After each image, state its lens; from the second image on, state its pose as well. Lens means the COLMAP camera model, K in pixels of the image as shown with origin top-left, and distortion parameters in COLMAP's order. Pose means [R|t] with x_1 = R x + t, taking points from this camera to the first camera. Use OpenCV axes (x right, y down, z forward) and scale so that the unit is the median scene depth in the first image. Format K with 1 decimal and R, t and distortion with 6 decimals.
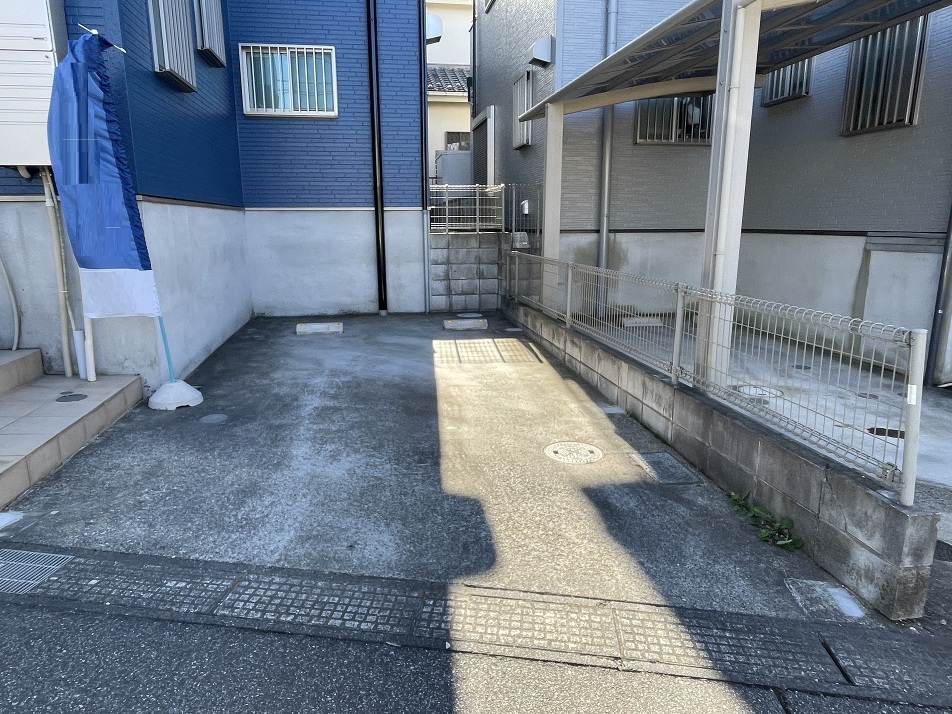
lens RADIAL K [[621.6, 0, 467.8], [0, 621.6, 363.0], [0, 0, 1]] dist [-0.000563, 0.001058]
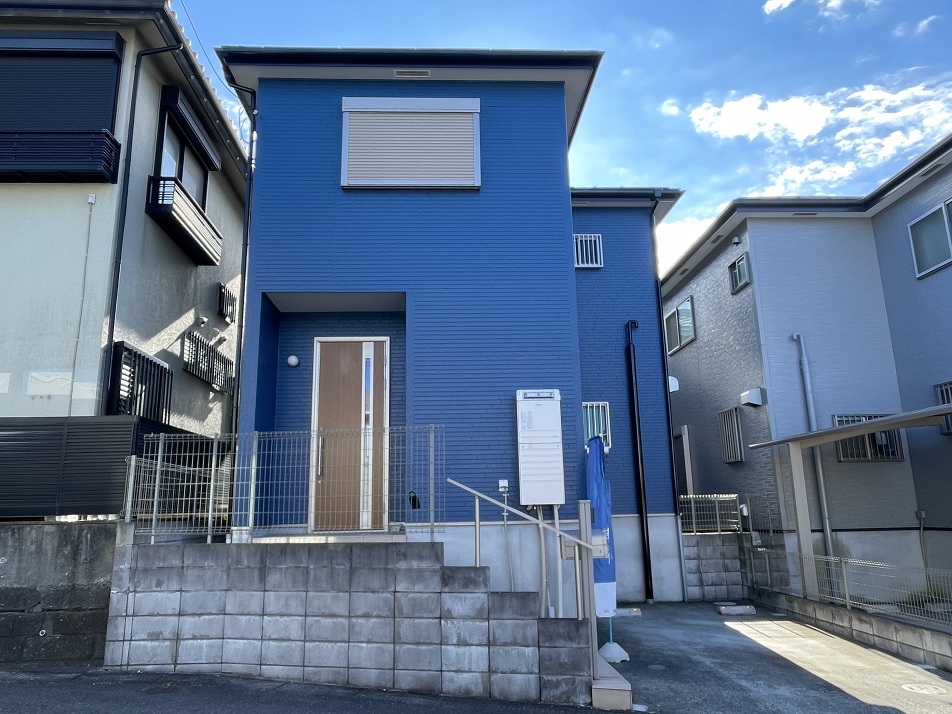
lens RADIAL K [[676.2, 0, 475.5], [0, 676.2, 353.7], [0, 0, 1]] dist [0.005508, -0.007908]
pose [[0.993480, -0.040556, -0.106546, -0.347796], [-0.009734, 0.900994, -0.433721, 0.065752], [0.113587, 0.431931, 0.894726, -0.469472]]
